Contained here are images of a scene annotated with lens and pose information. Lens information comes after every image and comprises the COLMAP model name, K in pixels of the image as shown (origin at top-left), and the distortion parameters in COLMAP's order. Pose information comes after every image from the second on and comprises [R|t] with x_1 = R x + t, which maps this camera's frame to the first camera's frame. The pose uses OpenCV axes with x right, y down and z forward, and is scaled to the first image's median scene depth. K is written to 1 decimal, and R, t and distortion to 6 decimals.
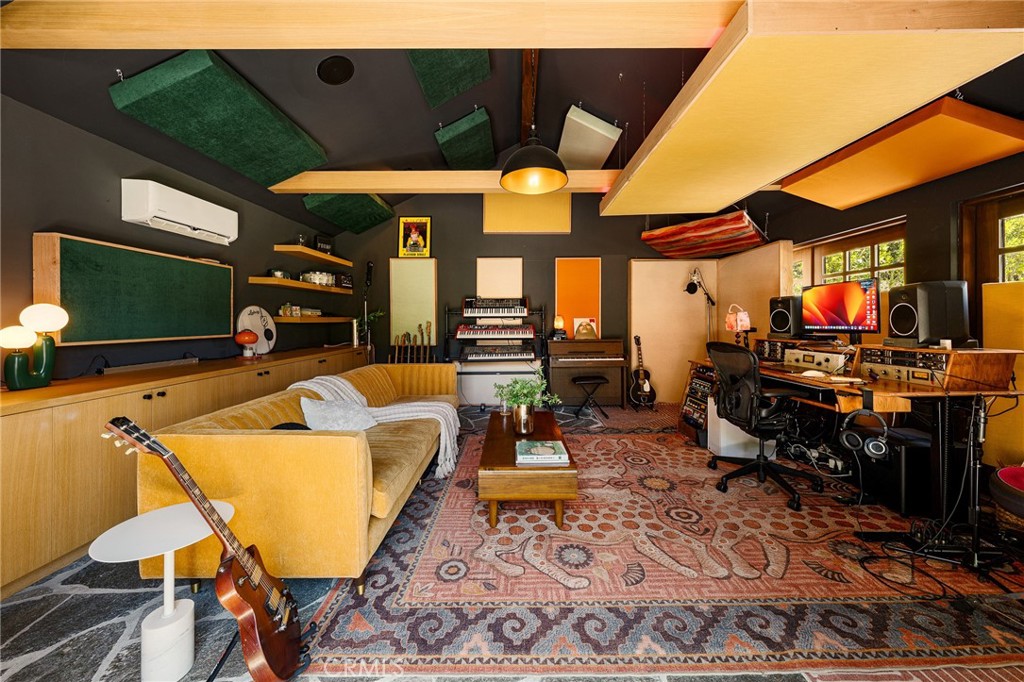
lens RADIAL K [[343.7, 0, 525.4], [0, 343.7, 318.9], [0, 0, 1]] dist [-0.005461, -0.000071]
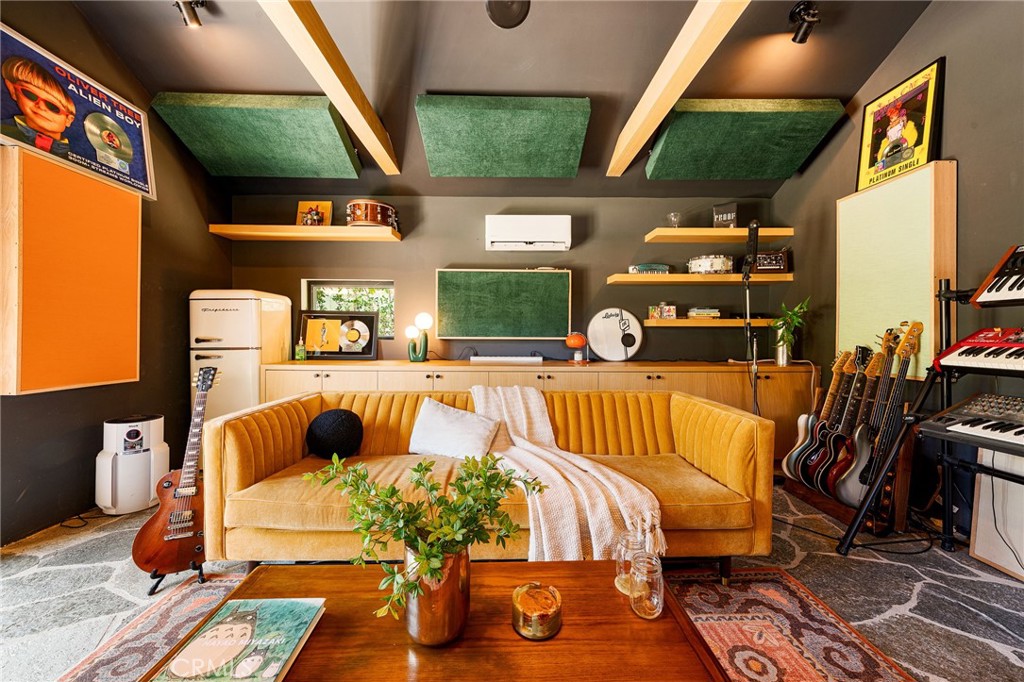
lens RADIAL K [[388.8, 0, 515.2], [0, 388.8, 335.8], [0, 0, 1]] dist [0.000182, -0.000651]
pose [[0.006770, 0.002918, -0.999973, 0.241668], [0.000744, 0.999995, 0.002923, 0.031409], [0.999977, -0.000764, 0.006768, 0.690834]]
